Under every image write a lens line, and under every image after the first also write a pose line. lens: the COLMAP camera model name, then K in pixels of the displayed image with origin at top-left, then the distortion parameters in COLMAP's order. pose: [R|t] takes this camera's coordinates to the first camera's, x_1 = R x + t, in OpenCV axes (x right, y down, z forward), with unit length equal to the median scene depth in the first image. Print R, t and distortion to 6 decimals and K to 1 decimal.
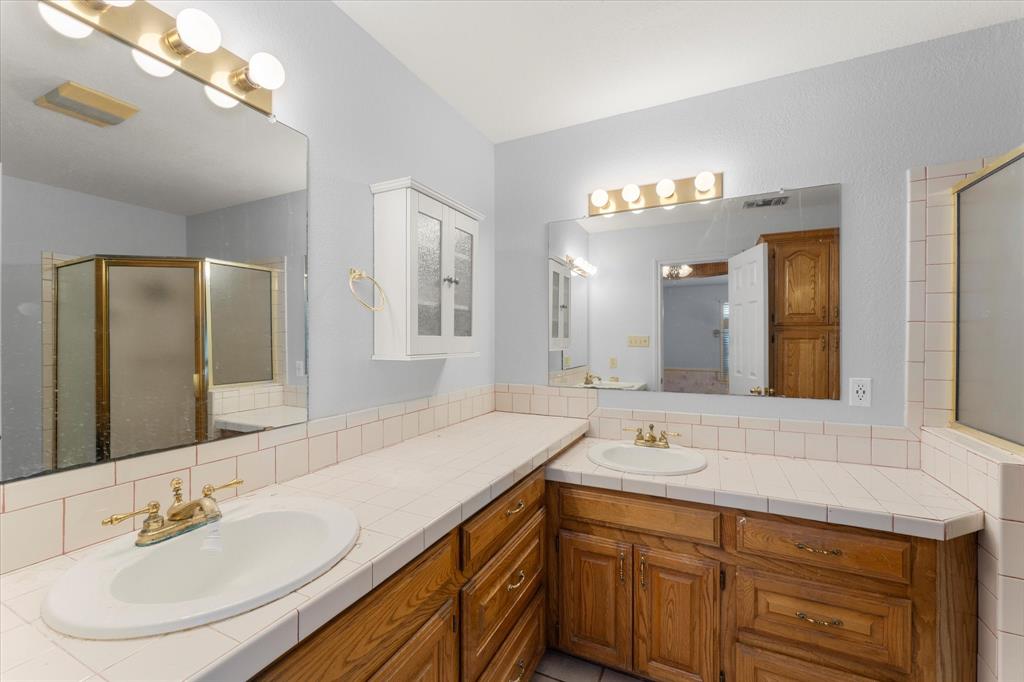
lens RADIAL K [[412.2, 0, 513.3], [0, 412.2, 339.9], [0, 0, 1]] dist [-0.000344, 0.000009]
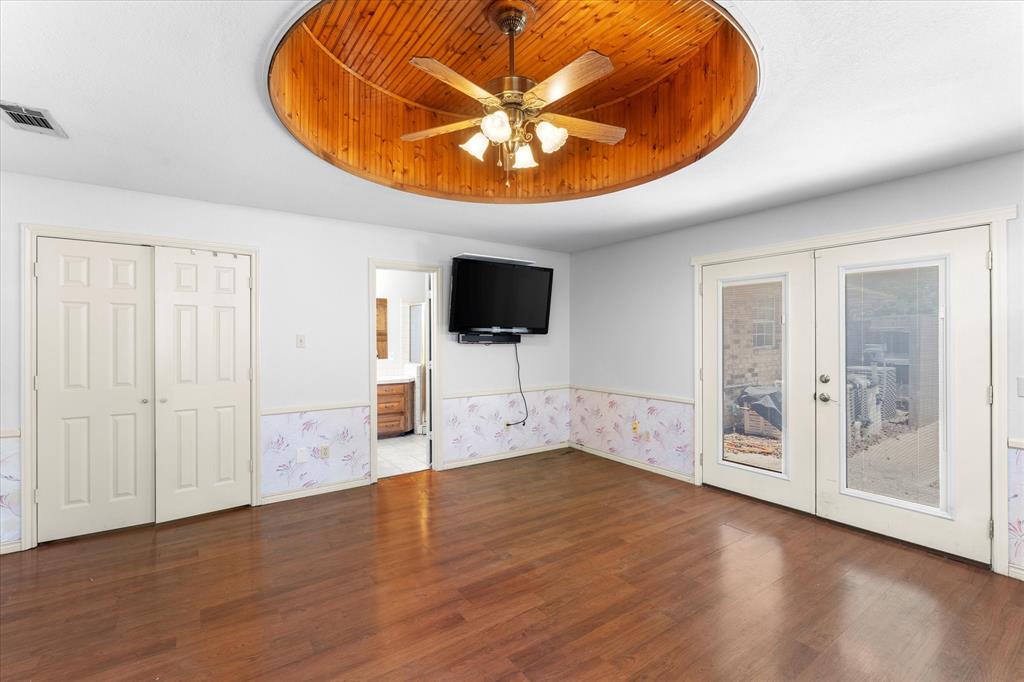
lens RADIAL K [[447.0, 0, 512.6], [0, 447.0, 340.7], [0, 0, 1]] dist [-0.011640, -0.000216]
pose [[0.484212, -0.004554, 0.874939, -2.306816], [0.004373, 0.999987, 0.002785, -0.019350], [-0.874940, 0.002477, 0.484226, -2.037599]]
